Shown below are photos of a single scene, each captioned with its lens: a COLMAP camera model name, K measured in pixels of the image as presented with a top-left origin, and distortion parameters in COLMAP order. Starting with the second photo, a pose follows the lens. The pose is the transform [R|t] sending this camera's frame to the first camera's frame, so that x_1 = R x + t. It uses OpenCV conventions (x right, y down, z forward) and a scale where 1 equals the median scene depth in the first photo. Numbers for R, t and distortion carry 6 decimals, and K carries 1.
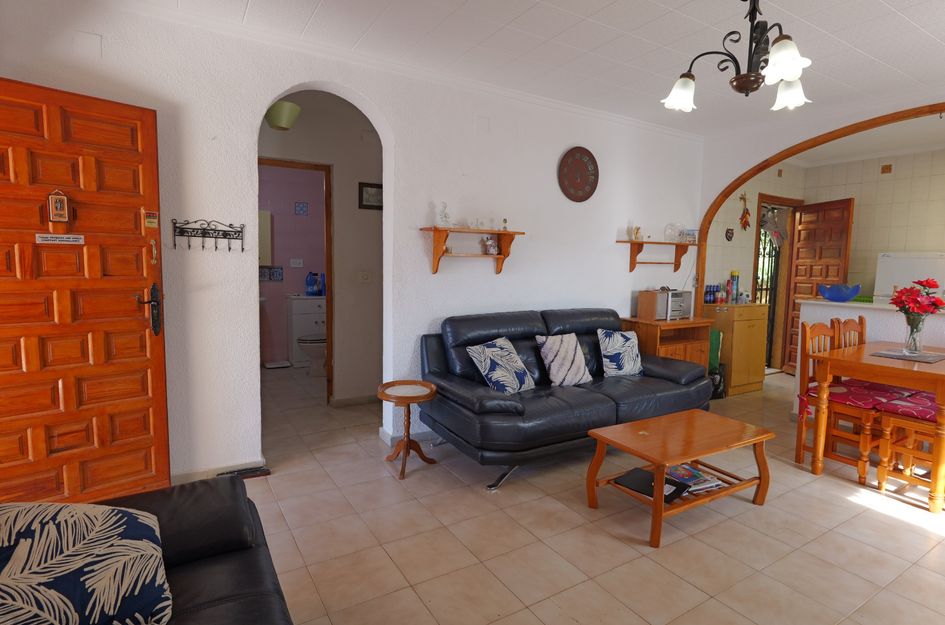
lens RADIAL K [[495.8, 0, 484.0], [0, 495.8, 310.9], [0, 0, 1]] dist [-0.002813, -0.000089]
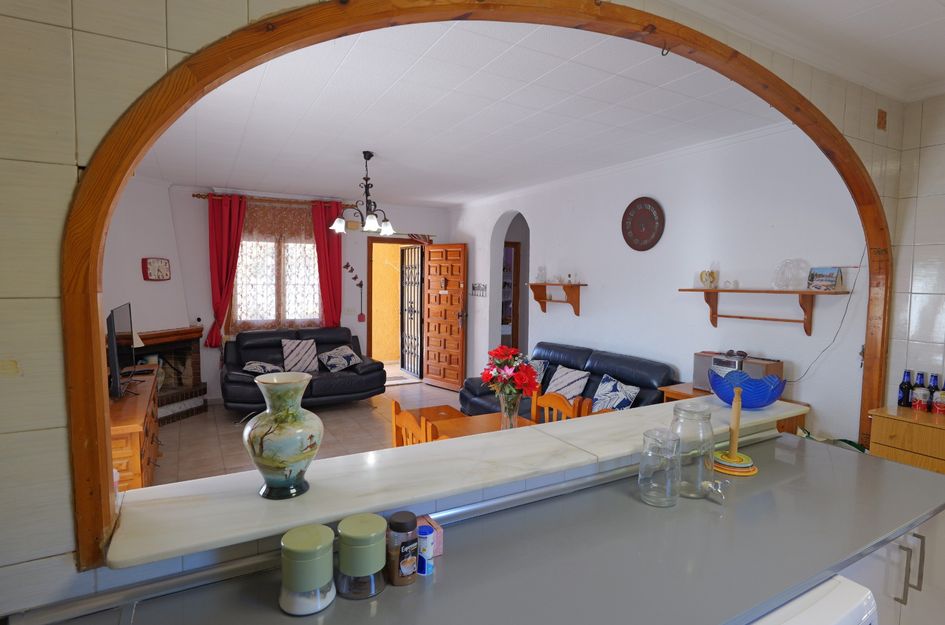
lens RADIAL K [[495.8, 0, 484.0], [0, 495.8, 310.9], [0, 0, 1]] dist [-0.002813, -0.000089]
pose [[-0.021593, 0.060840, -0.997914, 1.034432], [-0.090036, 0.993972, 0.062548, -0.114239], [0.995704, 0.091198, -0.015985, 0.607226]]
